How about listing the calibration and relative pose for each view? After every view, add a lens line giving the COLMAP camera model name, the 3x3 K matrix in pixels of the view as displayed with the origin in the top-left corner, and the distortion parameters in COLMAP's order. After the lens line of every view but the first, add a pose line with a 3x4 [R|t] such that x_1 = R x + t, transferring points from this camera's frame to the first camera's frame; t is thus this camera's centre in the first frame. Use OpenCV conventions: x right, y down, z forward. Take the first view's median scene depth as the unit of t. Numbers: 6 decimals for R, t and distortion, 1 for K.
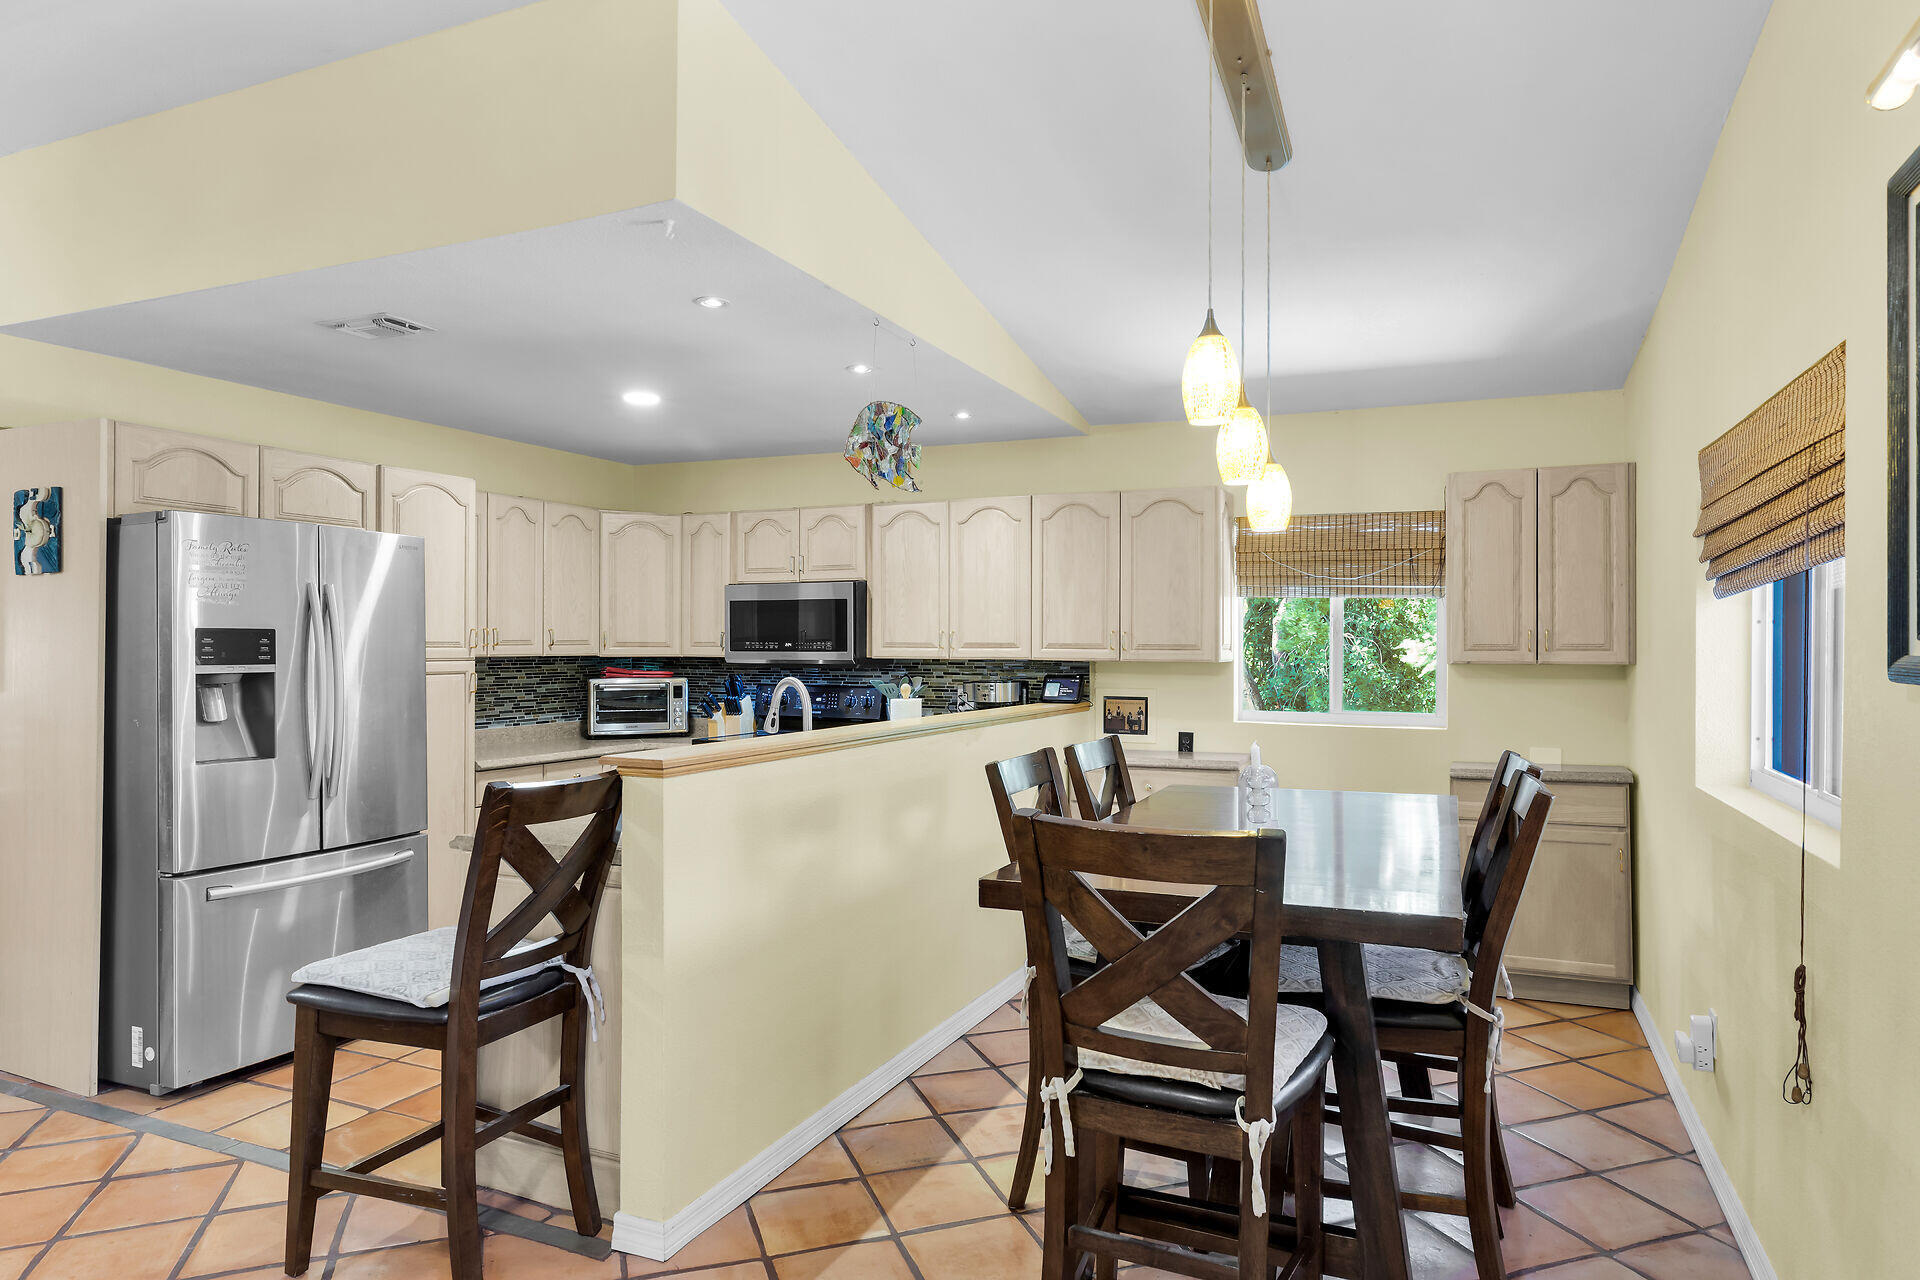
lens RADIAL K [[1126.7, 0, 940.5], [0, 1126.7, 641.2], [0, 0, 1]] dist [0.003410, 0.001814]
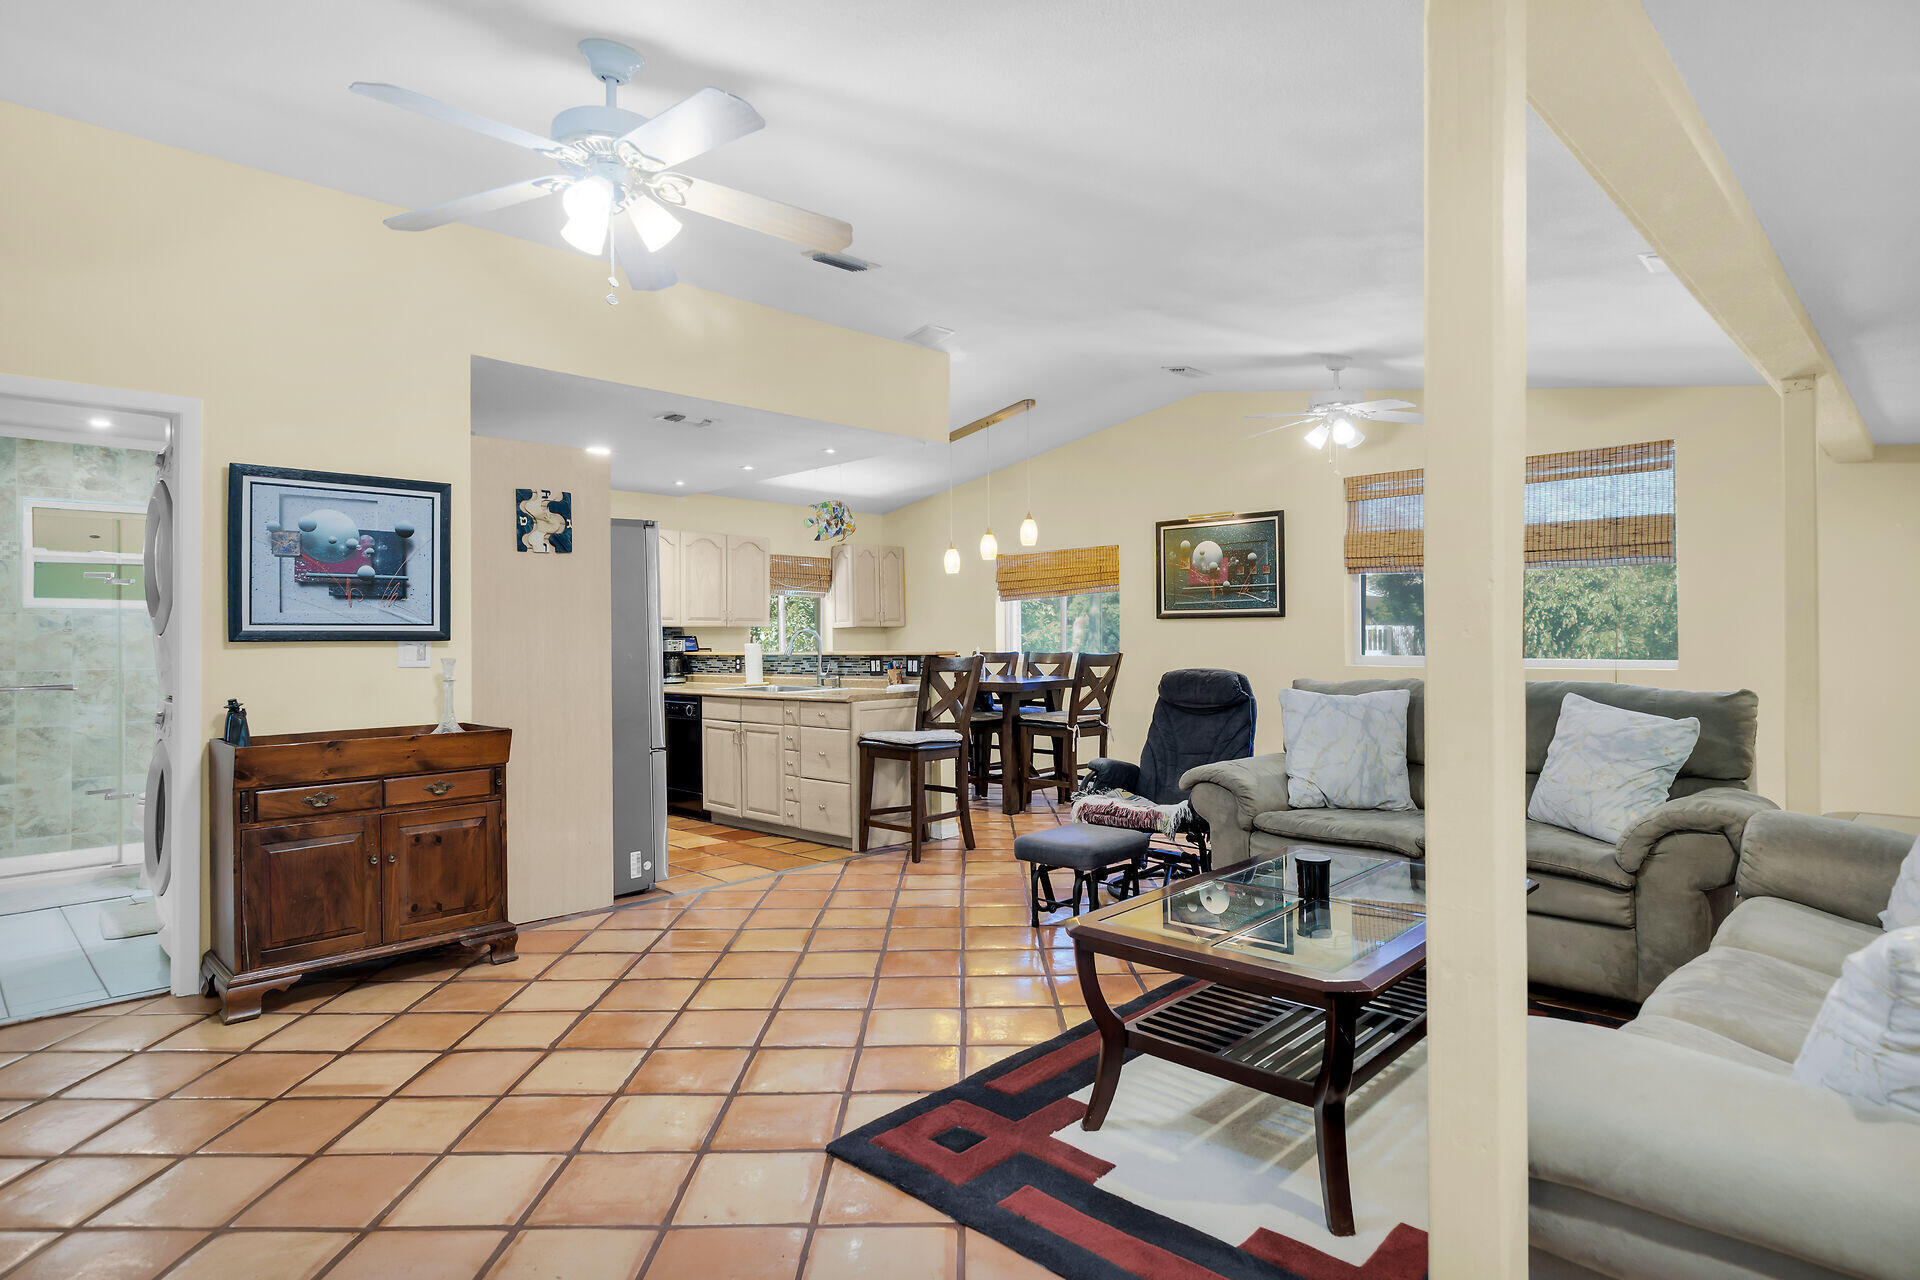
lens RADIAL K [[1031.0, 0, 945.2], [0, 1031.0, 624.5], [0, 0, 1]] dist [-0.001003, -0.002451]
pose [[0.362601, 0.007030, 0.931918, -1.289062], [0.005507, 0.999938, -0.009686, 0.031527], [-0.931928, 0.008644, 0.362540, 0.062084]]
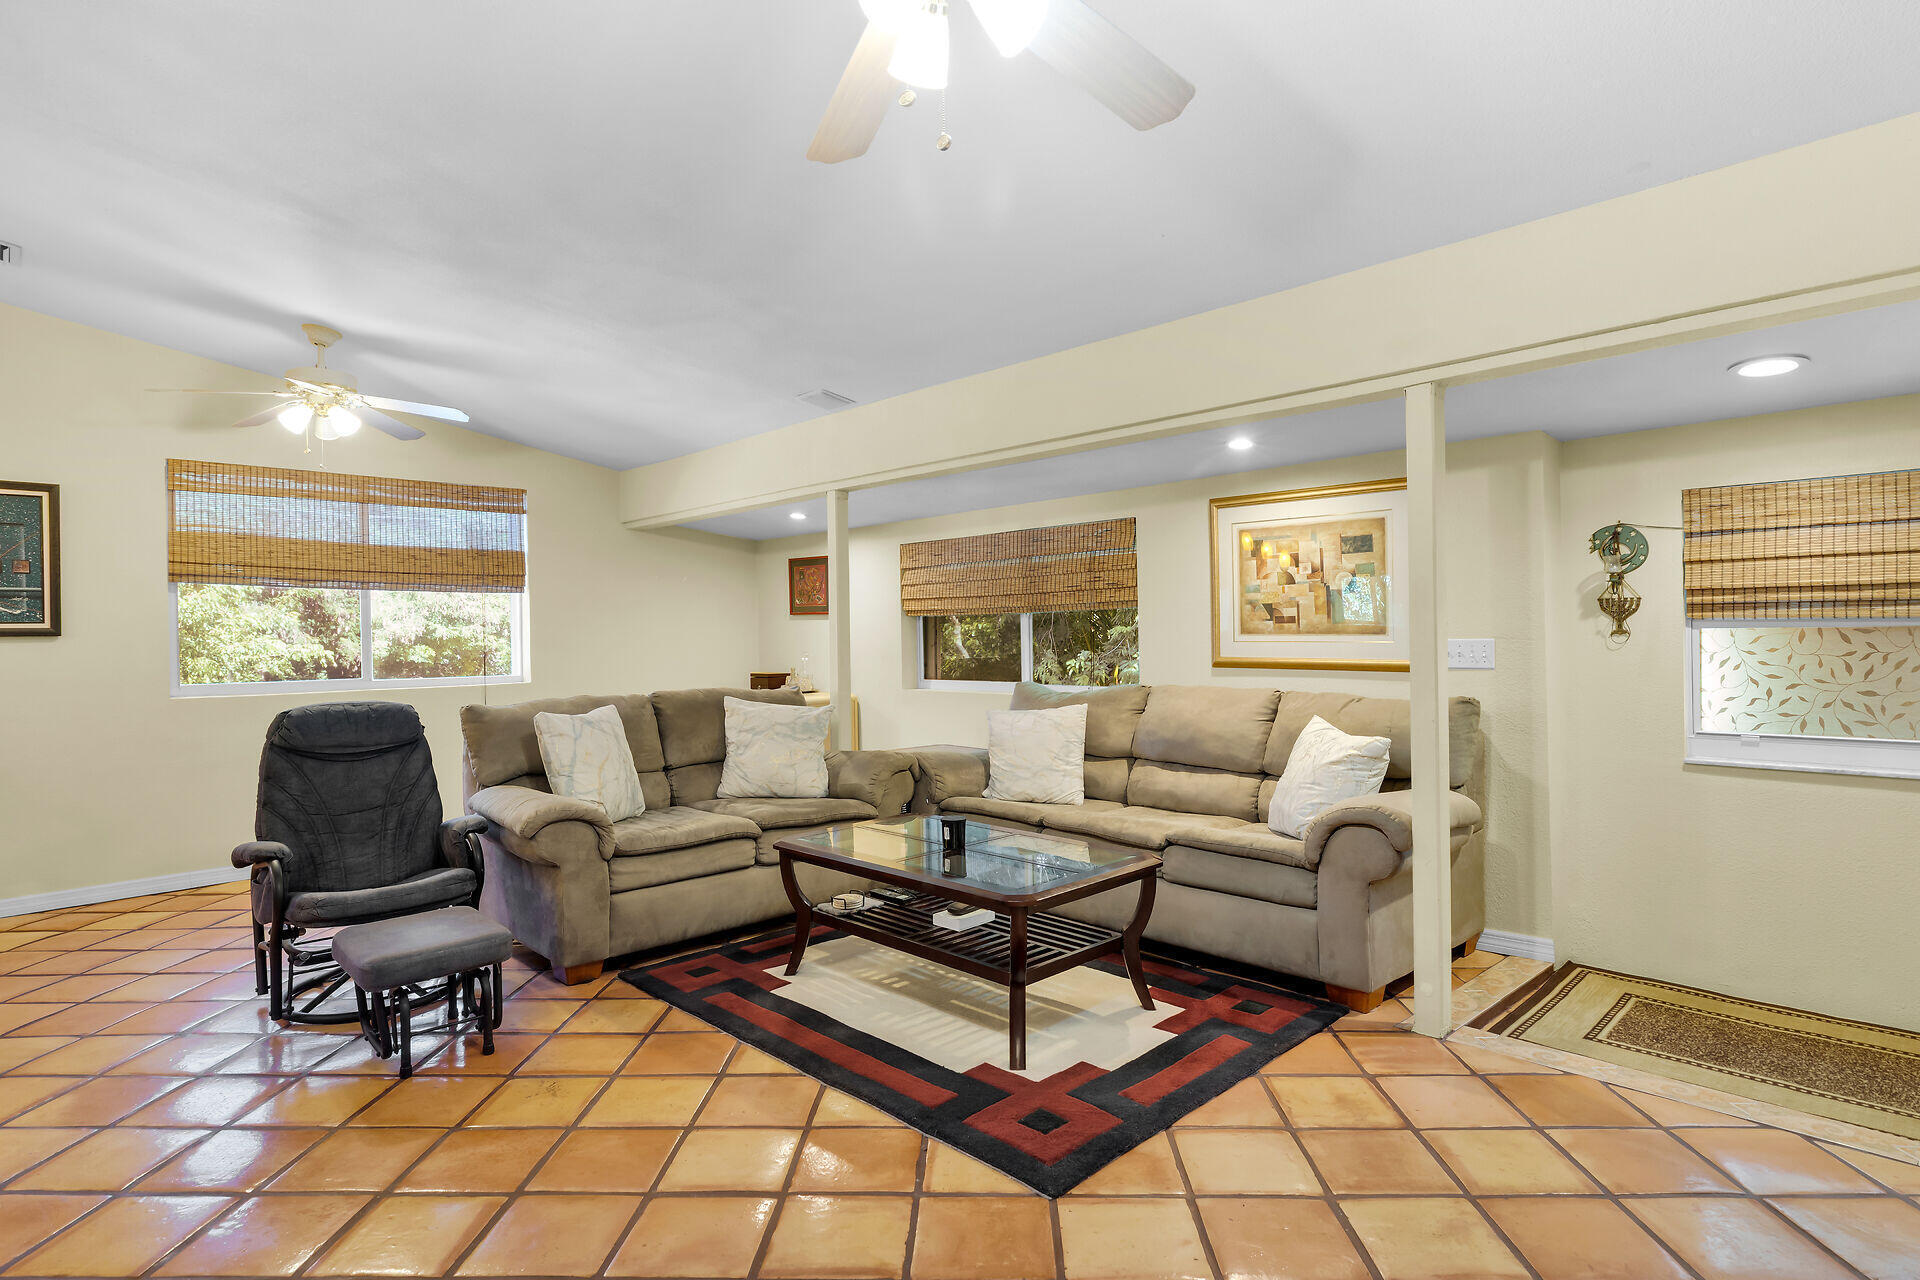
lens RADIAL K [[1031.0, 0, 963.9], [0, 1031.0, 628.0], [0, 0, 1]] dist [-0.001003, -0.002451]
pose [[-0.930086, 0.016879, 0.366953, -0.986118], [0.014410, 0.999851, -0.009468, 0.024253], [-0.367058, -0.003518, -0.930191, 0.744917]]
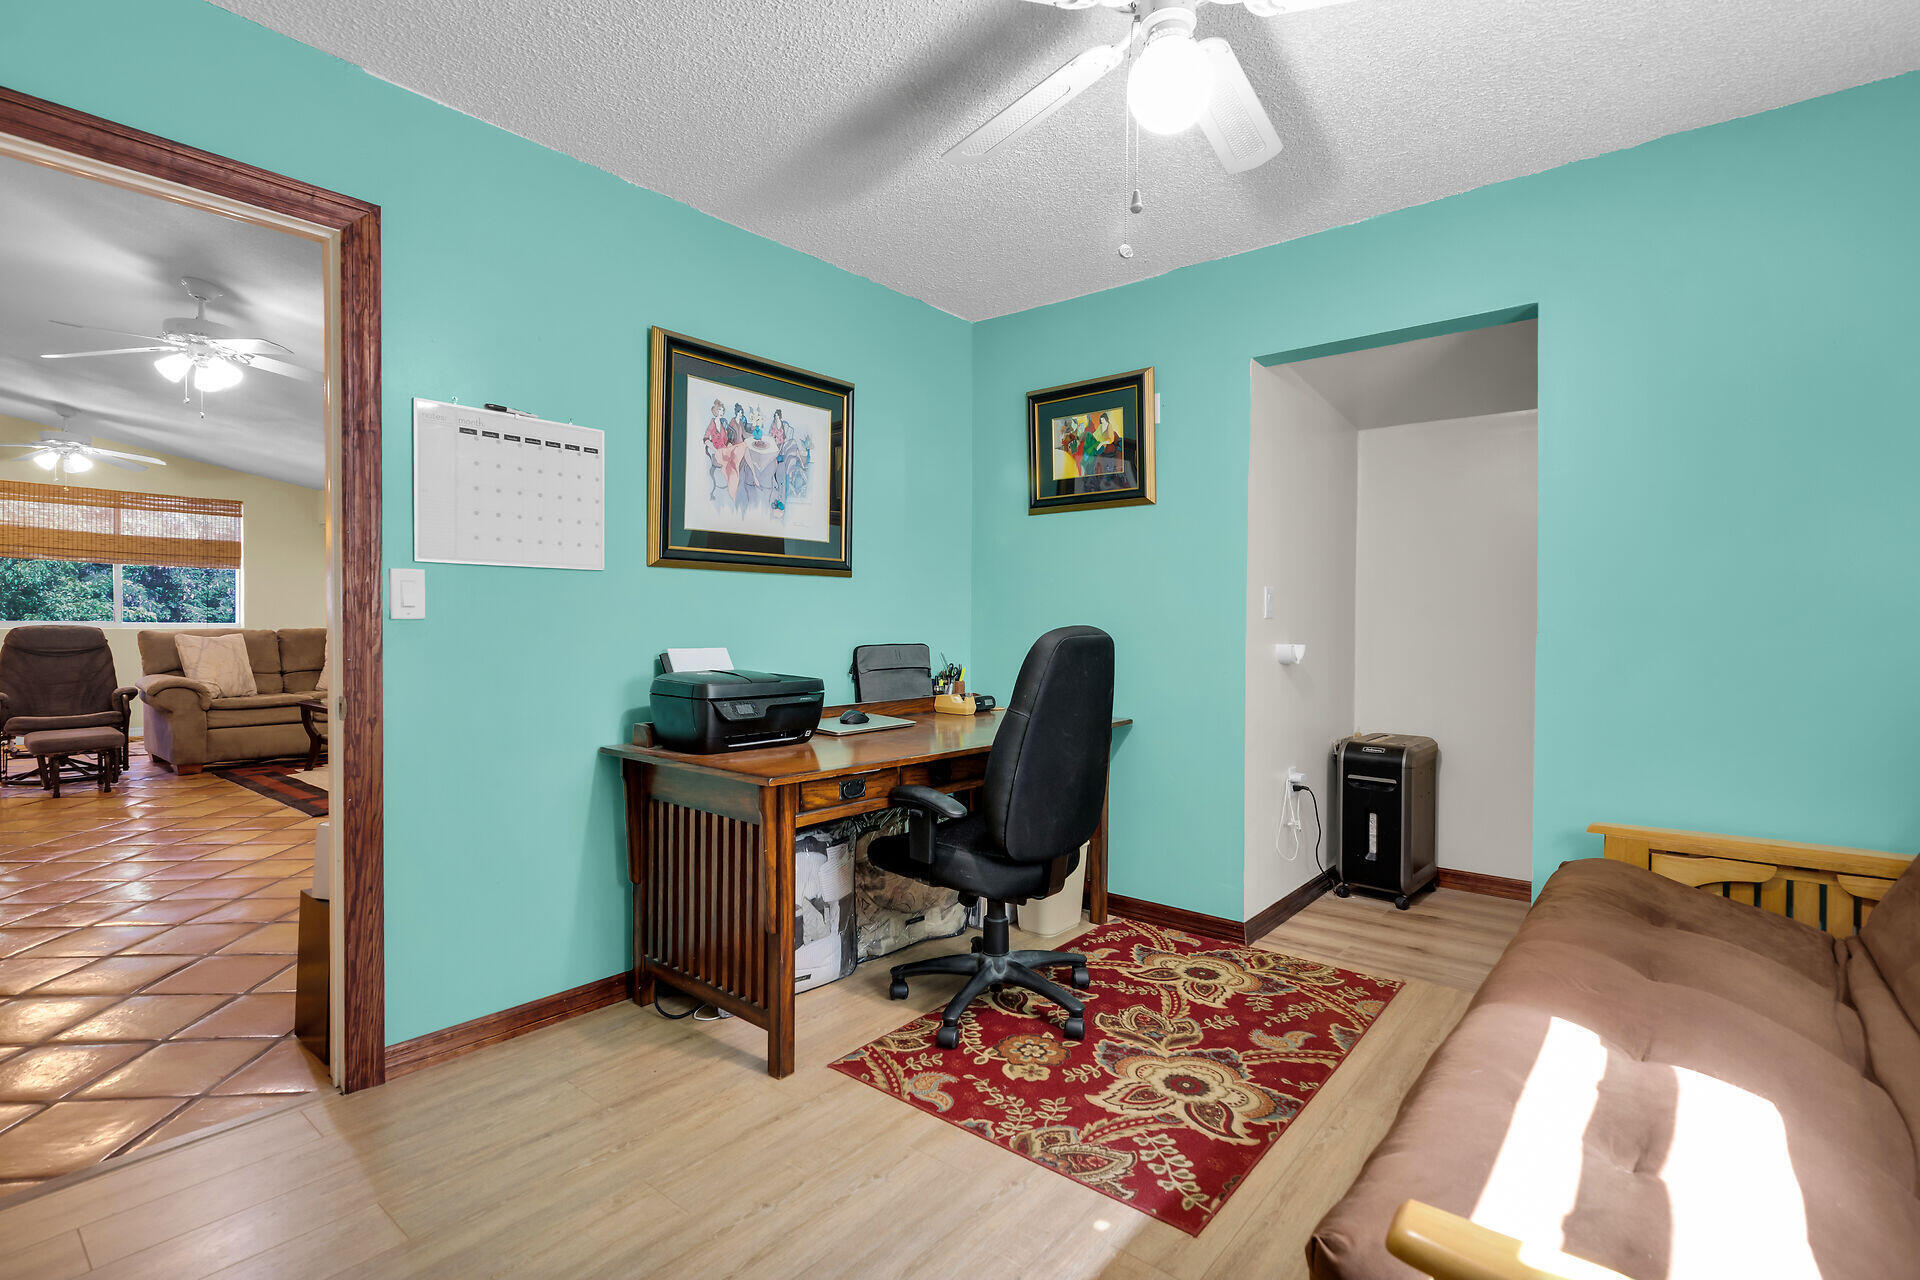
lens RADIAL K [[936.1, 0, 969.6], [0, 936.1, 633.6], [0, 0, 1]] dist [-0.000710, 0.001490]
pose [[-0.964379, -0.010470, 0.264316, -1.830361], [-0.008408, 0.999925, 0.008933, 0.056026], [-0.264390, 0.006392, -0.964395, 1.110035]]
